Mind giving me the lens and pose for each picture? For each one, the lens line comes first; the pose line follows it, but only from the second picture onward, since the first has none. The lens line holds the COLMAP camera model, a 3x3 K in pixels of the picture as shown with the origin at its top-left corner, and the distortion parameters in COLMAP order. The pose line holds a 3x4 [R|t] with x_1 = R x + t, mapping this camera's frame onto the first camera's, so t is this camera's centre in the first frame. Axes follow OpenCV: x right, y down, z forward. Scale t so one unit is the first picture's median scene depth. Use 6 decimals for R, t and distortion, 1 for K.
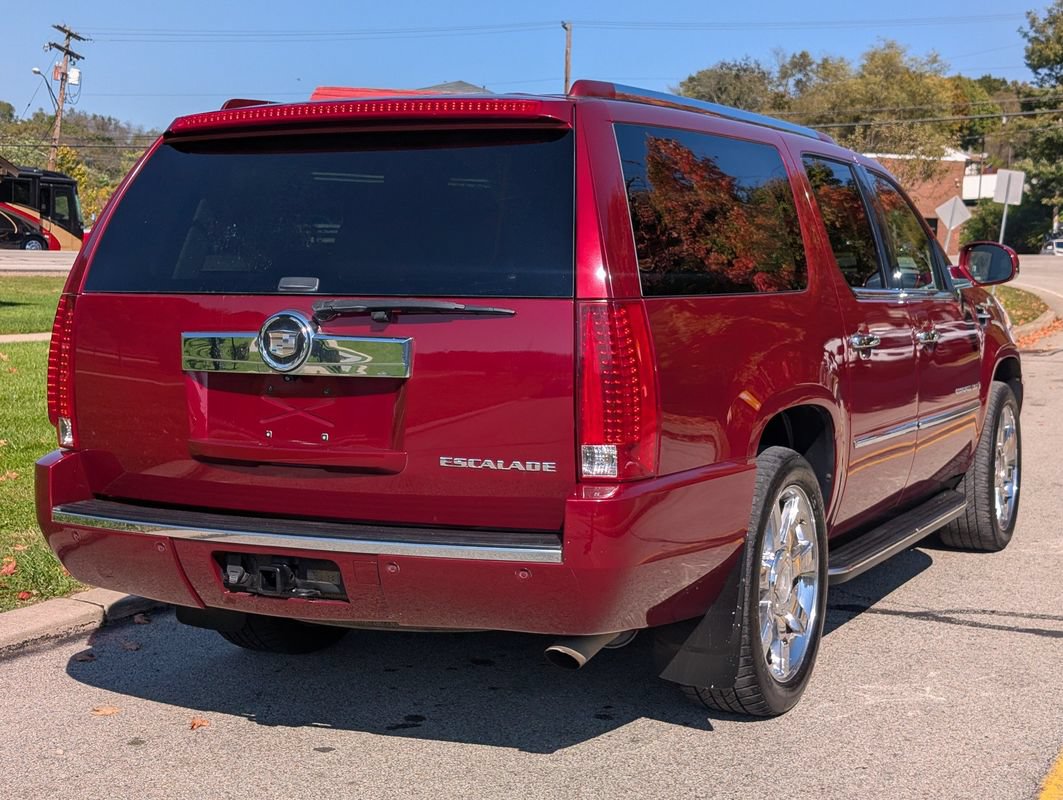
lens RADIAL K [[1694.6, 0, 533.5], [0, 1694.6, 398.0], [0, 0, 1]] dist [0.069898, 0.000000]
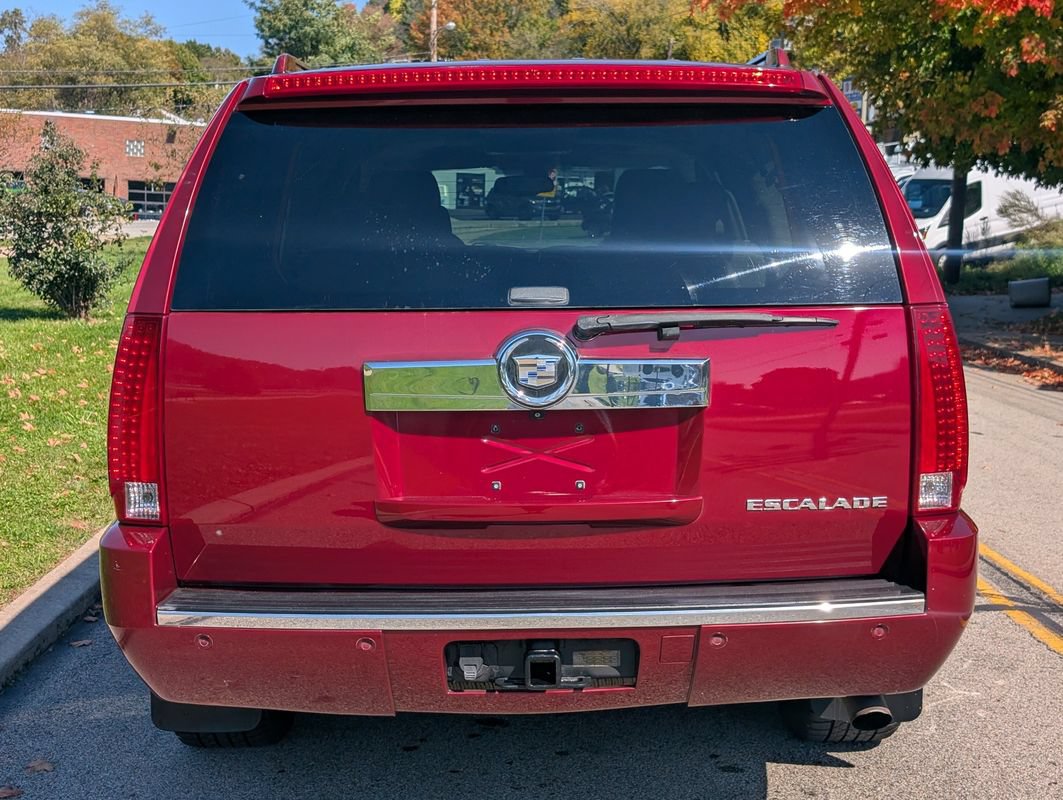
lens RADIAL K [[1694.6, 0, 533.8], [0, 1694.6, 392.1], [0, 0, 1]] dist [0.069898, 0.000000]
pose [[0.897030, -0.048737, 0.439274, -0.487528], [0.047814, 0.998769, 0.013173, -0.032272], [-0.439375, 0.009187, 0.898257, 0.283748]]
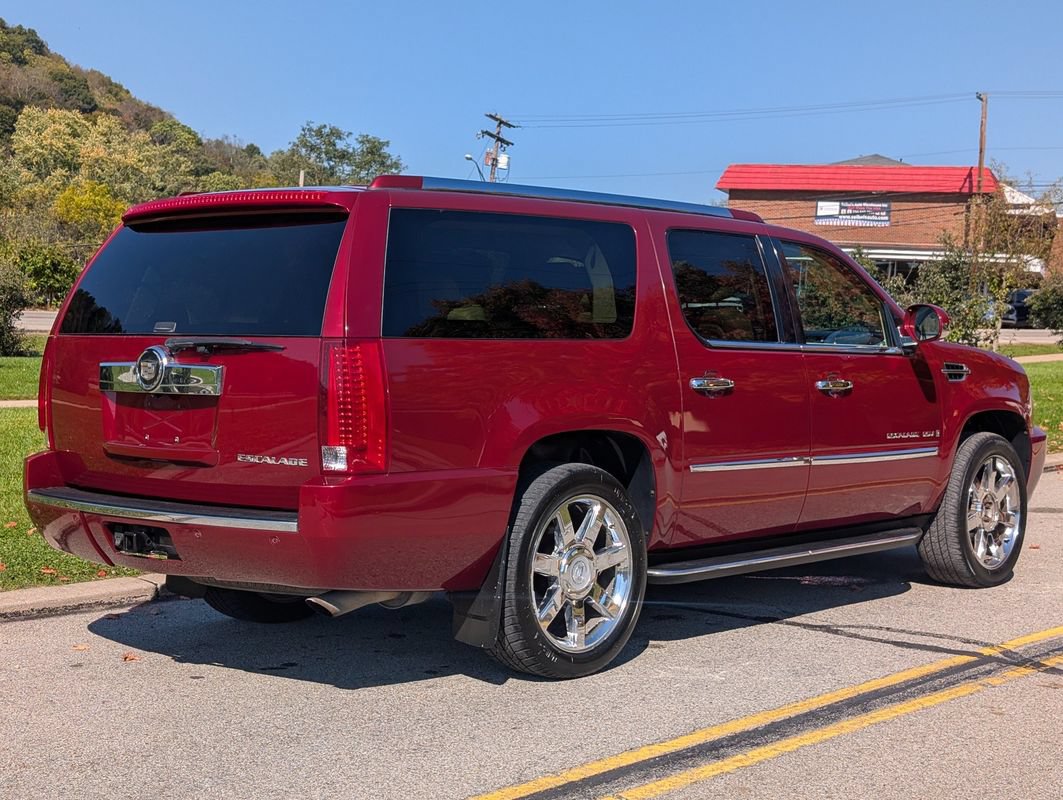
lens RADIAL K [[1694.6, 0, 529.5], [0, 1694.6, 404.3], [0, 0, 1]] dist [0.069898, 0.000000]
pose [[0.964124, 0.016546, -0.264937, 0.503604], [-0.027174, 0.998964, -0.036501, 0.036366], [0.264059, 0.042391, 0.963575, -0.236490]]
